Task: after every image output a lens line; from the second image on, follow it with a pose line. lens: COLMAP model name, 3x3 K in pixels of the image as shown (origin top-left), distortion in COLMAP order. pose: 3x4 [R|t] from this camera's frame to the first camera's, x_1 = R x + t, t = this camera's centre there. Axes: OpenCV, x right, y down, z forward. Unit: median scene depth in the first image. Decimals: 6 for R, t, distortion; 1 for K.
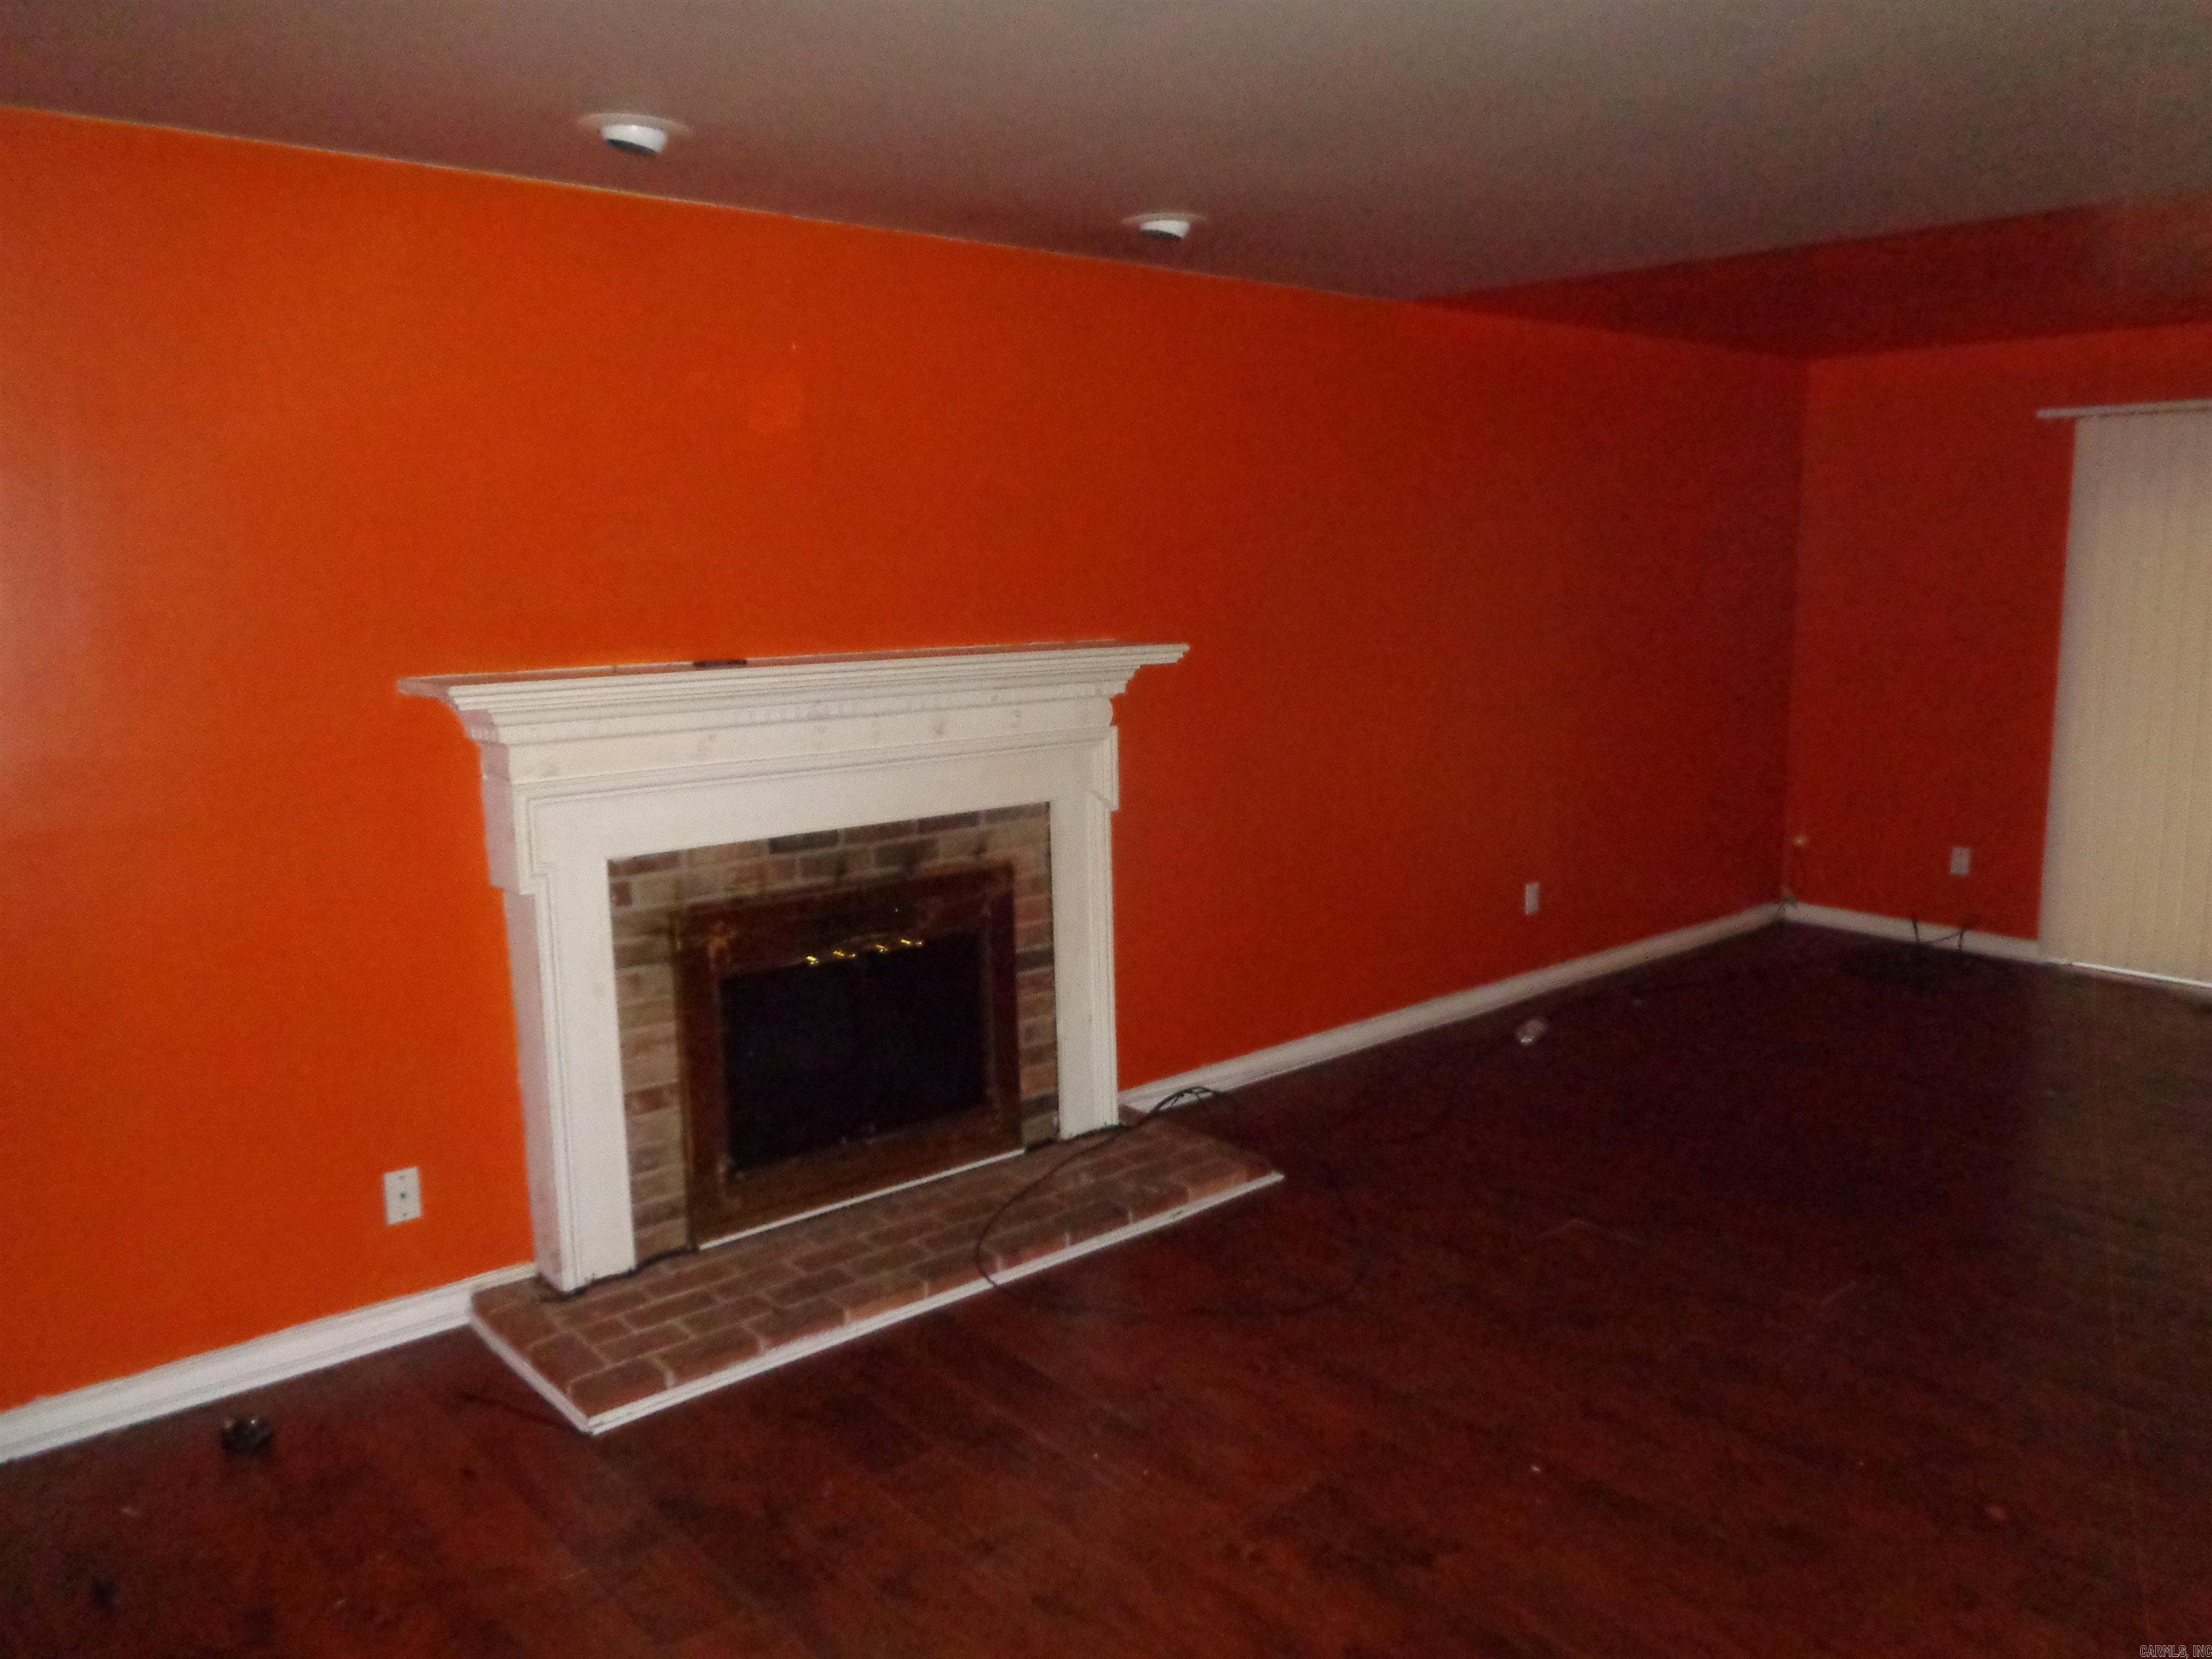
lens RADIAL K [[1673.6, 0, 1112.2], [0, 1673.6, 826.5], [0, 0, 1]] dist [-0.015964, -0.000859]
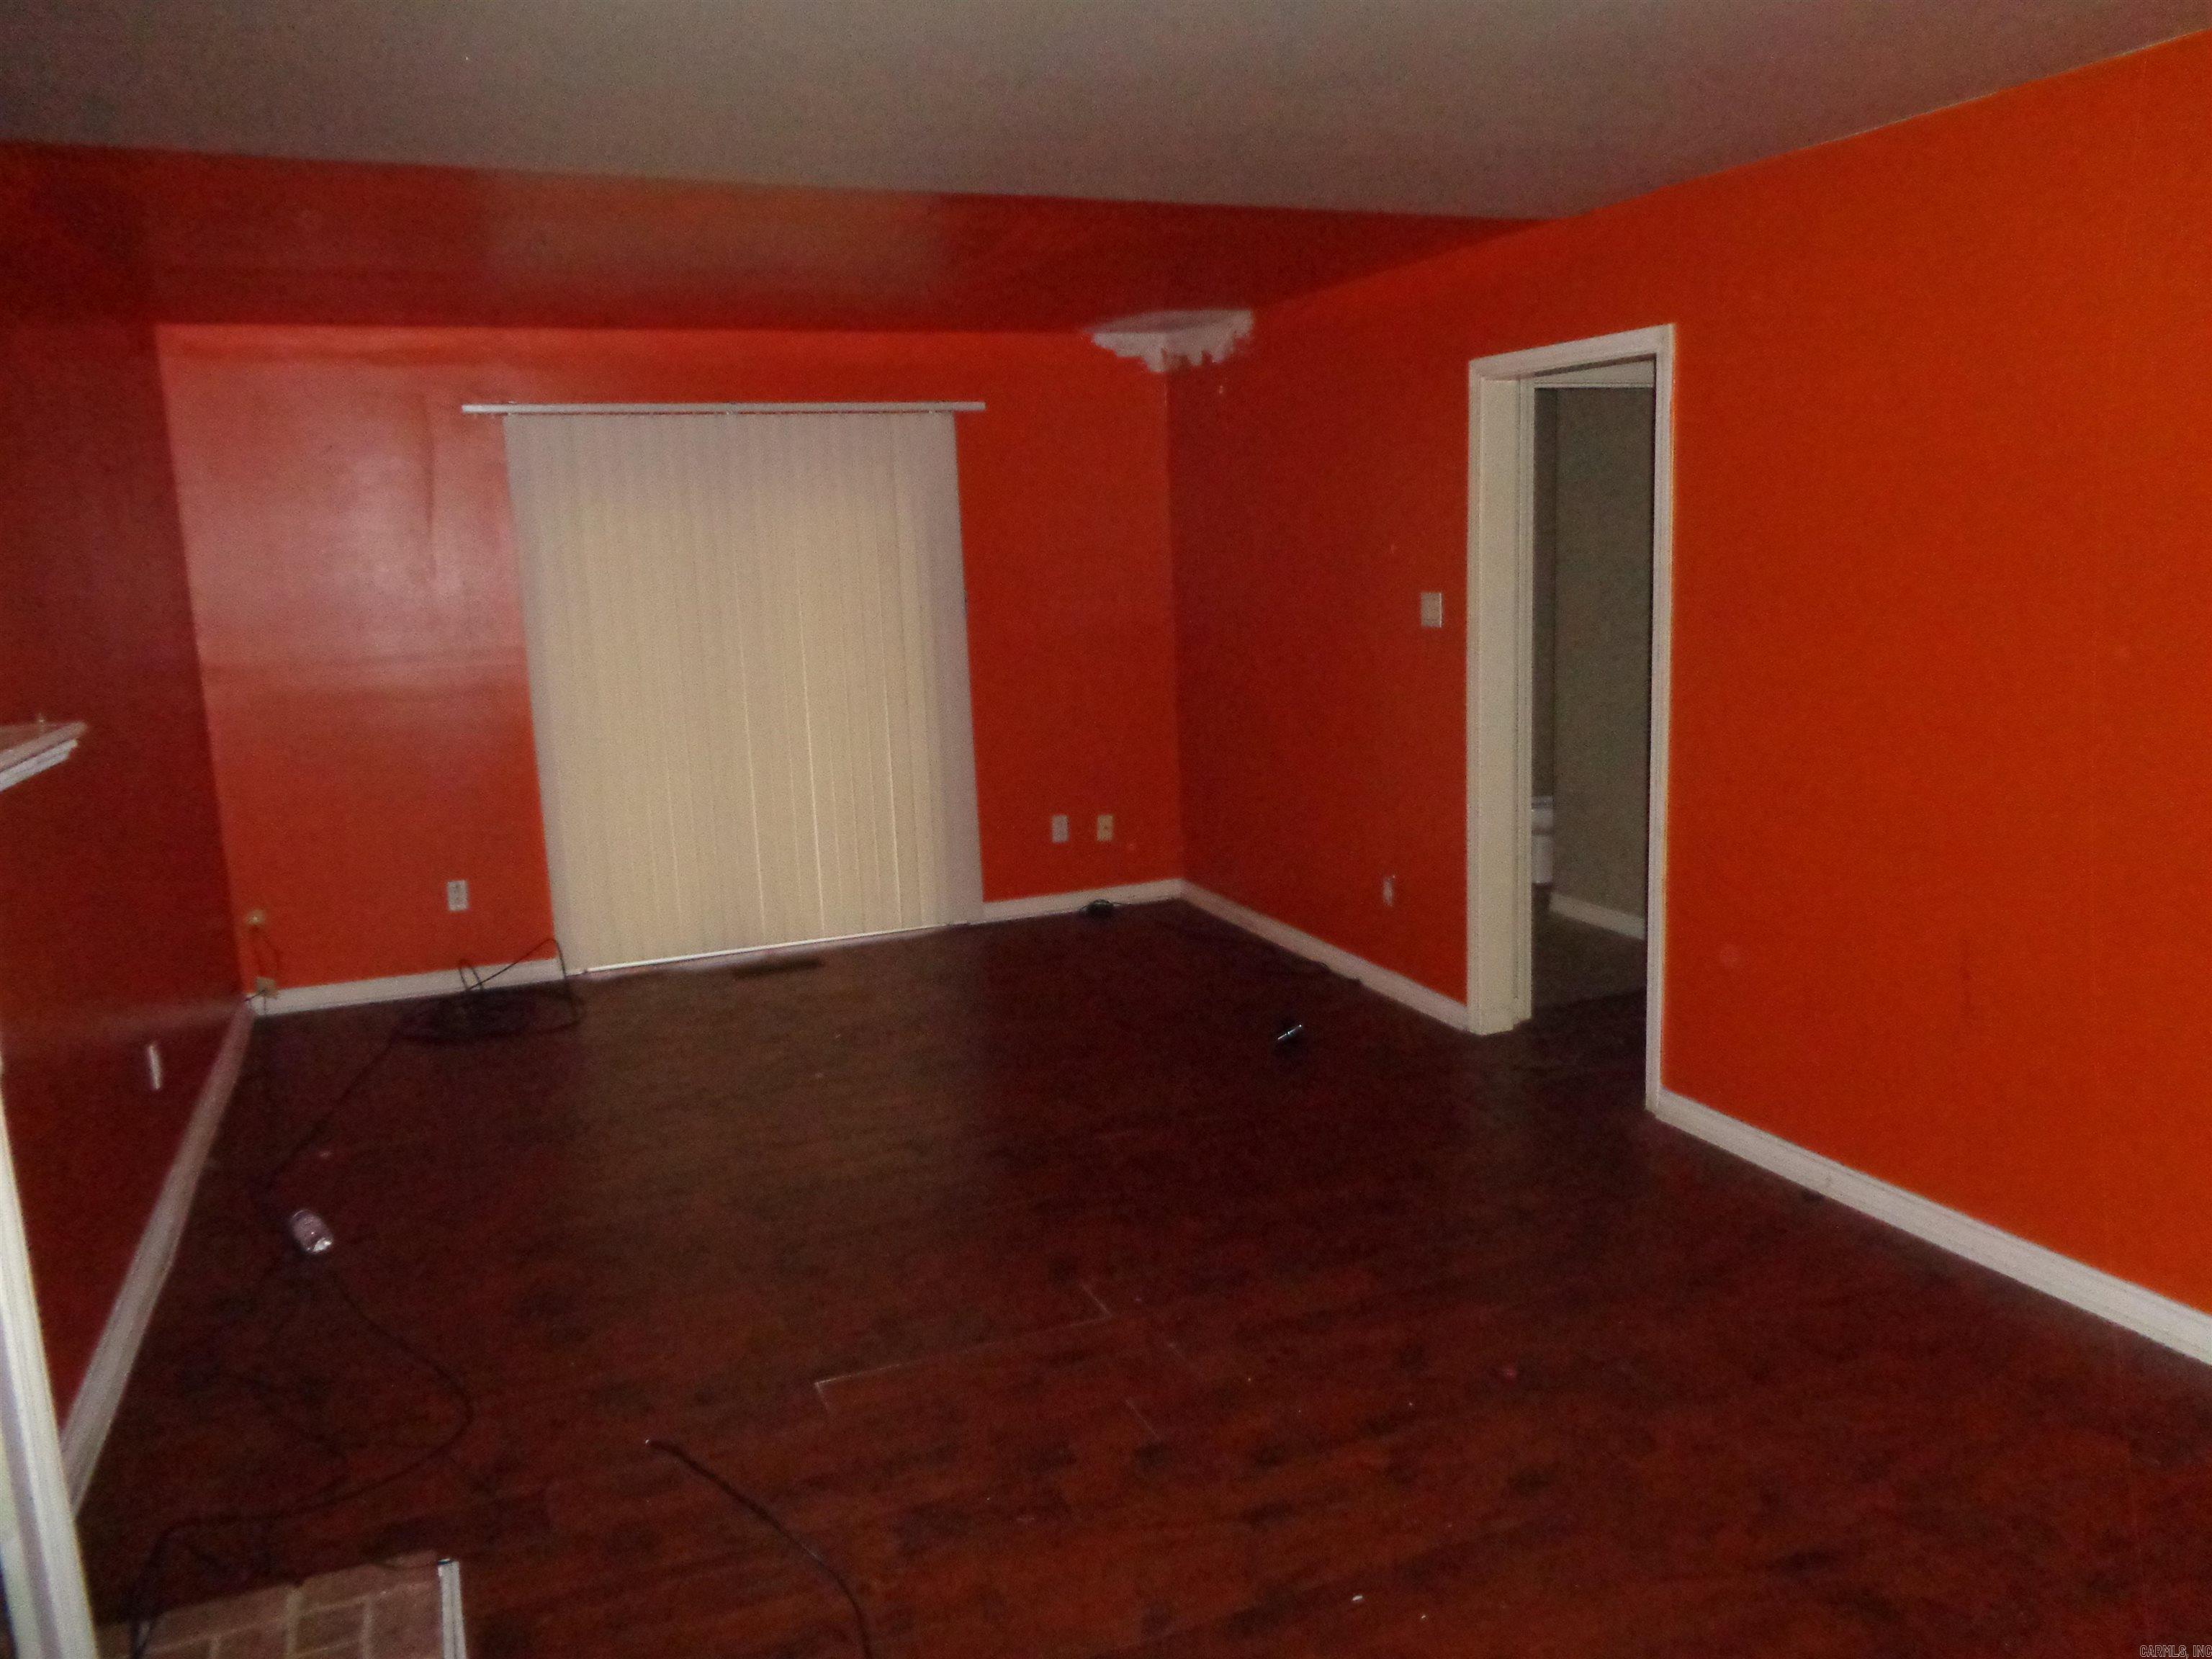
lens RADIAL K [[1673.6, 0, 1111.5], [0, 1673.6, 835.9], [0, 0, 1]] dist [-0.015964, -0.000859]
pose [[0.317025, -0.167745, 0.933465, -0.235529], [0.185694, 0.976163, 0.112352, -0.049485], [-0.930061, 0.137720, 0.340617, 0.361612]]
